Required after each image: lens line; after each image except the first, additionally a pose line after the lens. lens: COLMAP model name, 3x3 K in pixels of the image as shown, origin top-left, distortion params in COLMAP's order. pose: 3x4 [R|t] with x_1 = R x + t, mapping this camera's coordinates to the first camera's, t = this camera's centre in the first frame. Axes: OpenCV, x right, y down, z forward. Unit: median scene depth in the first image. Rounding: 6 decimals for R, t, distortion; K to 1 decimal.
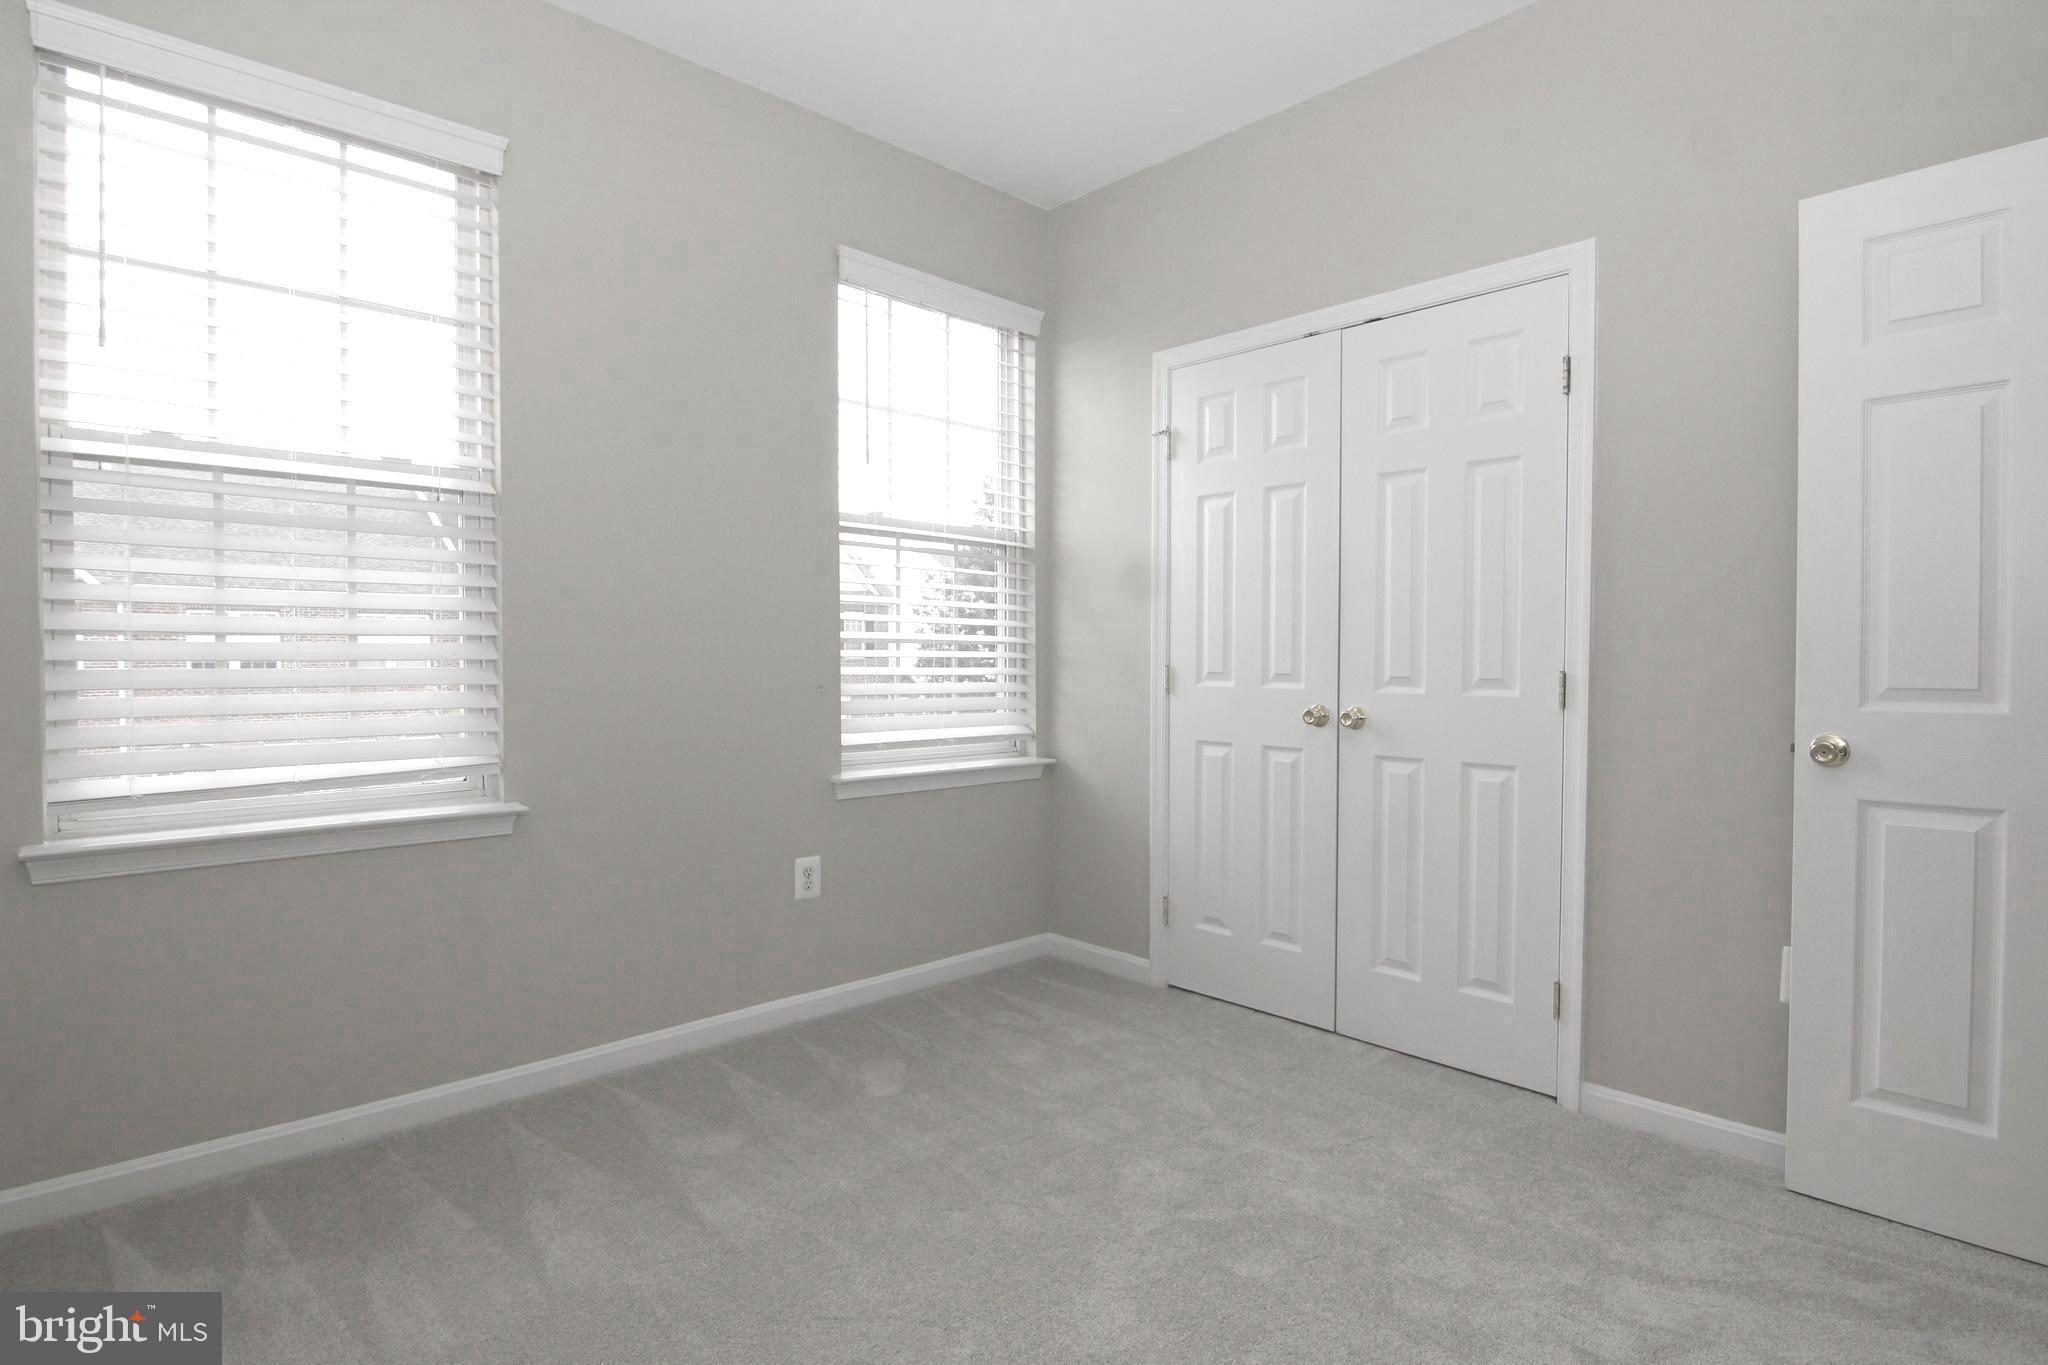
lens RADIAL K [[1040.5, 0, 1026.9], [0, 1040.5, 681.2], [0, 0, 1]] dist [-0.002680, -0.013760]
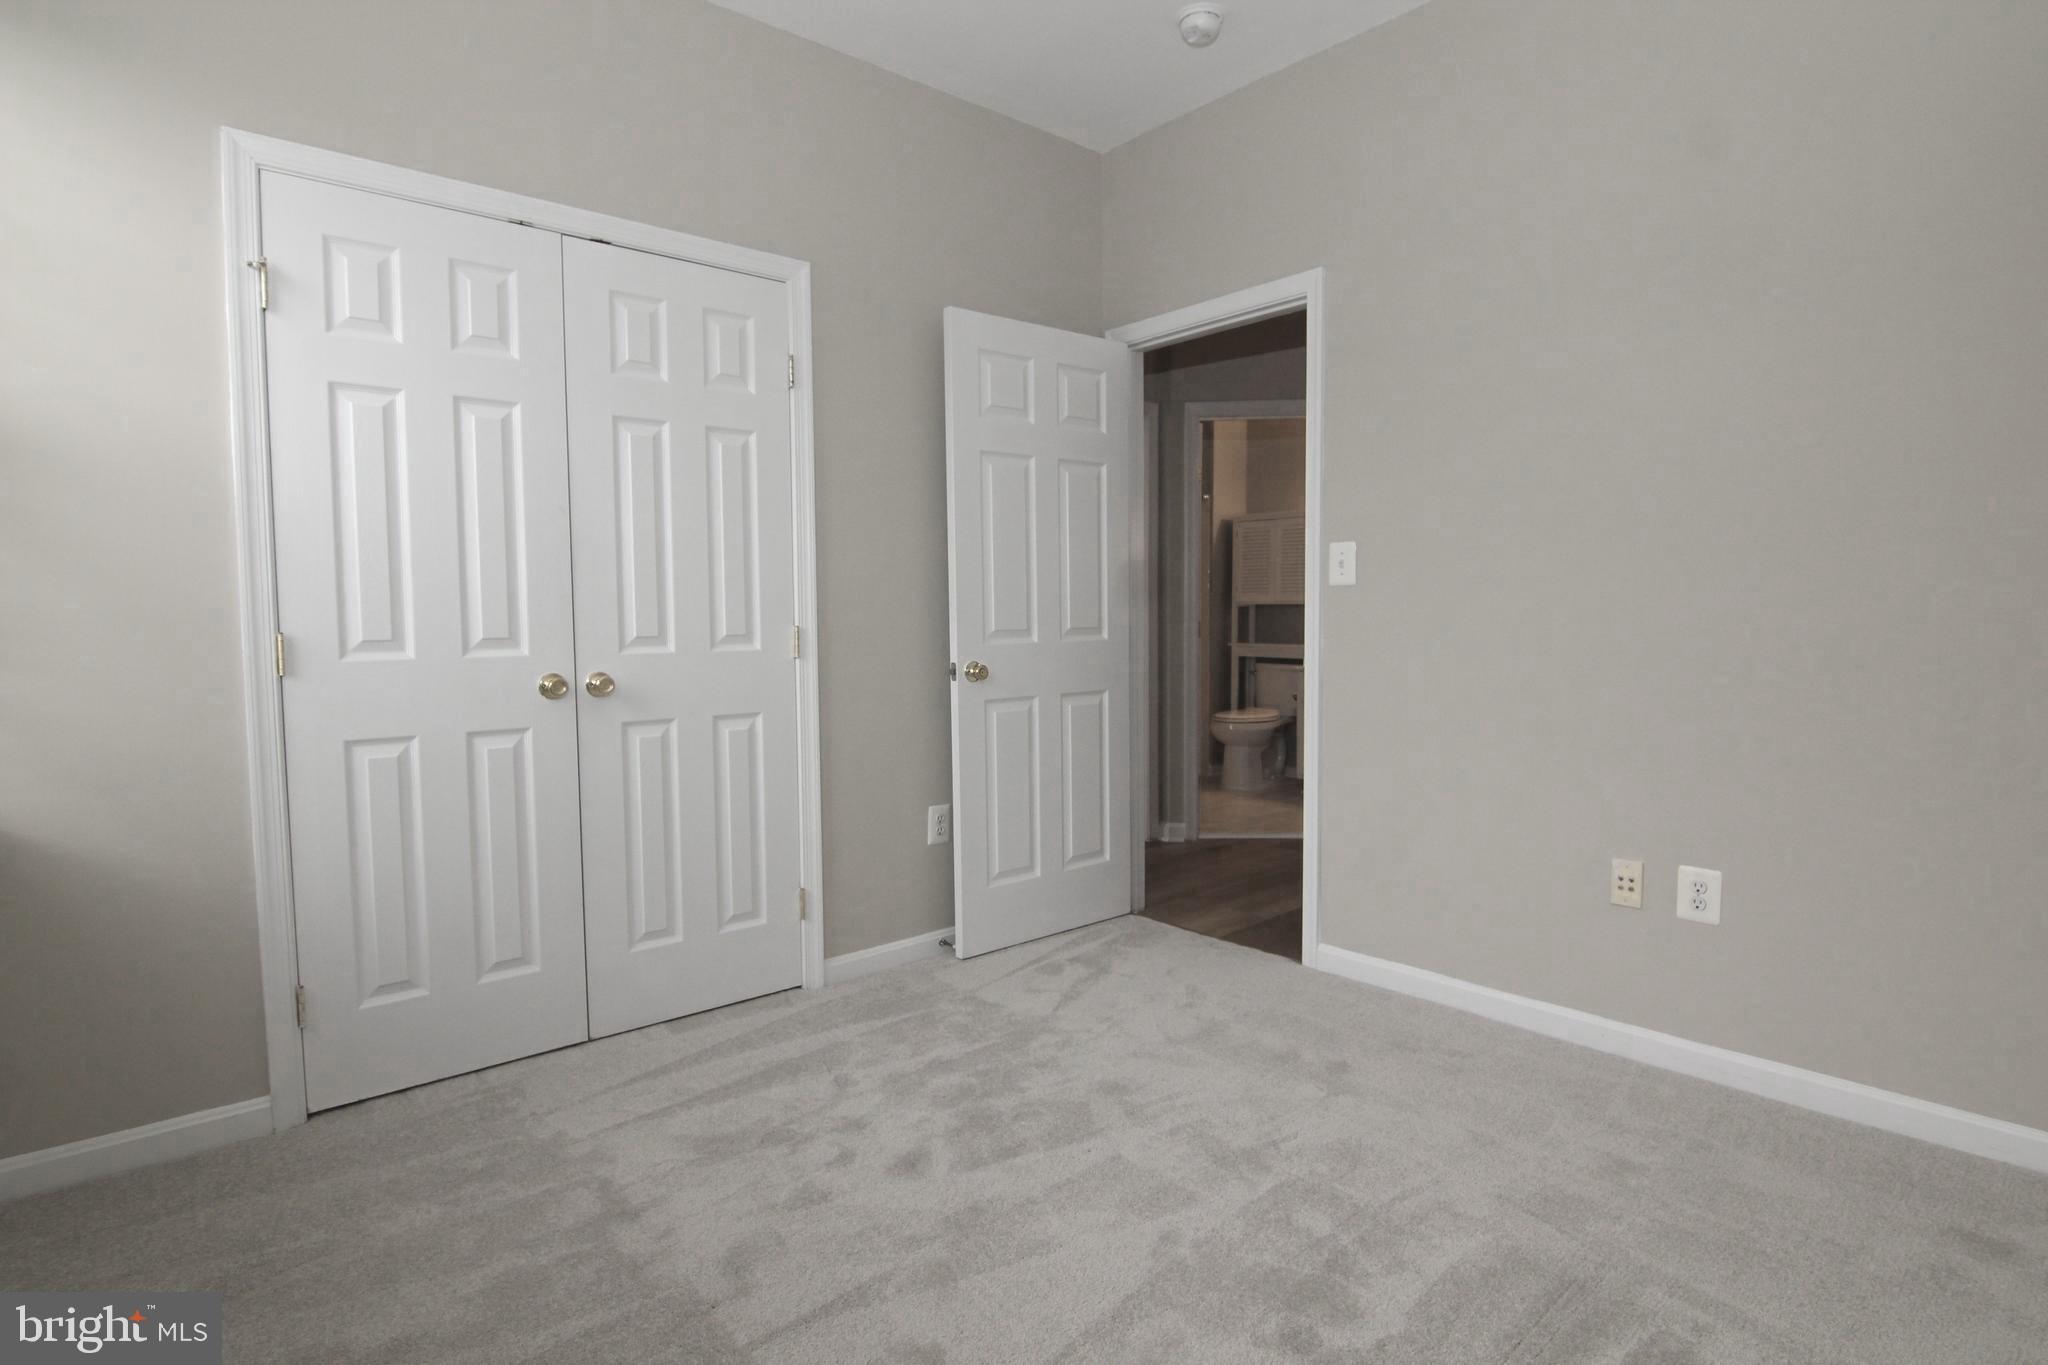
lens RADIAL K [[1040.5, 0, 1026.9], [0, 1040.5, 681.2], [0, 0, 1]] dist [-0.002680, -0.013760]
pose [[0.049449, -0.072407, 0.996149, -0.562572], [0.030375, 0.997016, 0.070962, -0.020343], [-0.998315, 0.026749, 0.051501, 0.588425]]
